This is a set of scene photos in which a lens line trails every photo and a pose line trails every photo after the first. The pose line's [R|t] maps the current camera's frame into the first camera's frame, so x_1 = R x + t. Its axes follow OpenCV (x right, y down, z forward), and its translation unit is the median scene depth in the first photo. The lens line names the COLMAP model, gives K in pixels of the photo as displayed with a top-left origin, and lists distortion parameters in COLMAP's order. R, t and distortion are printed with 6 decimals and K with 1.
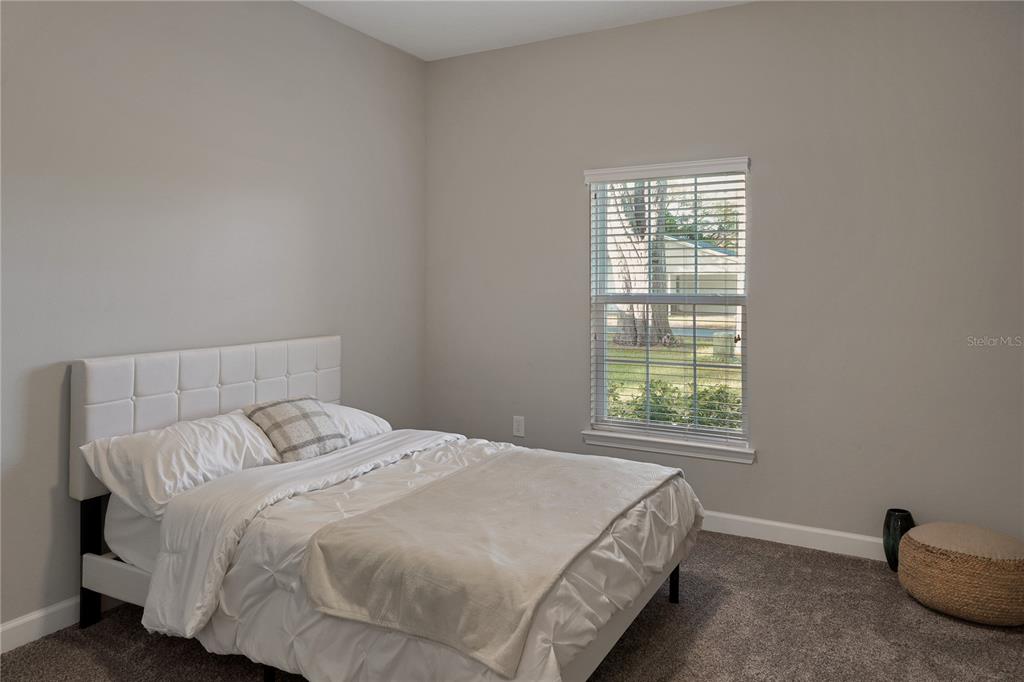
lens RADIAL K [[684.3, 0, 512.0], [0, 684.3, 341.0], [0, 0, 1]] dist [0.000910, 0.000500]
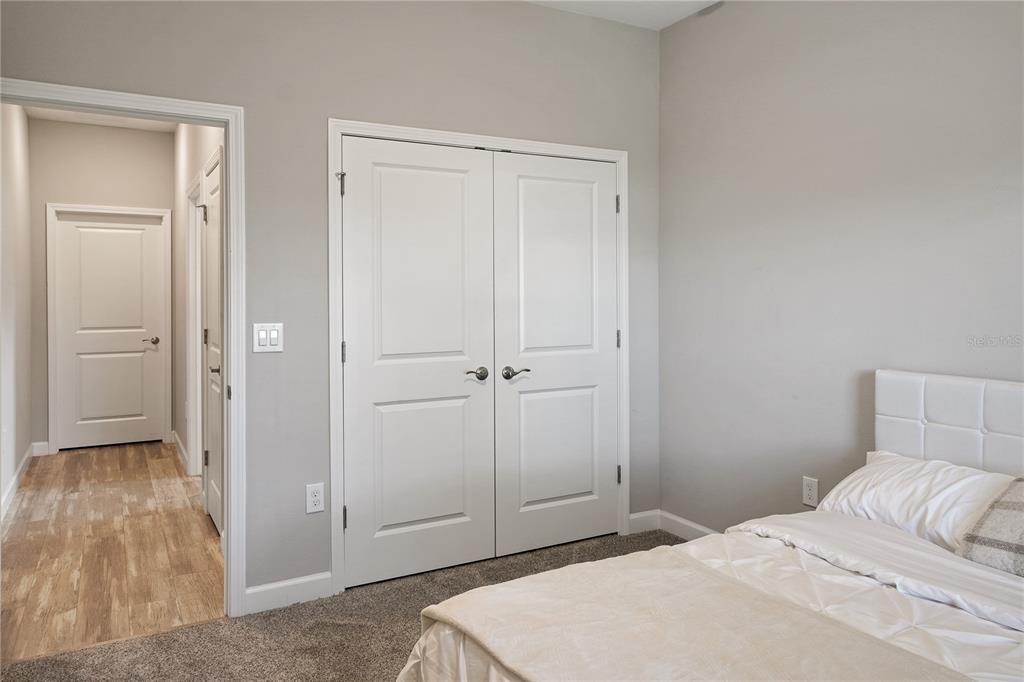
lens RADIAL K [[714.7, 0, 512.0], [0, 714.7, 341.0], [0, 0, 1]] dist [0.008062, 0.003417]
pose [[-0.521158, 0.051925, -0.851879, 0.545744], [-0.070582, 0.992106, 0.103652, -0.083675], [0.850537, 0.114146, -0.513379, 1.018702]]
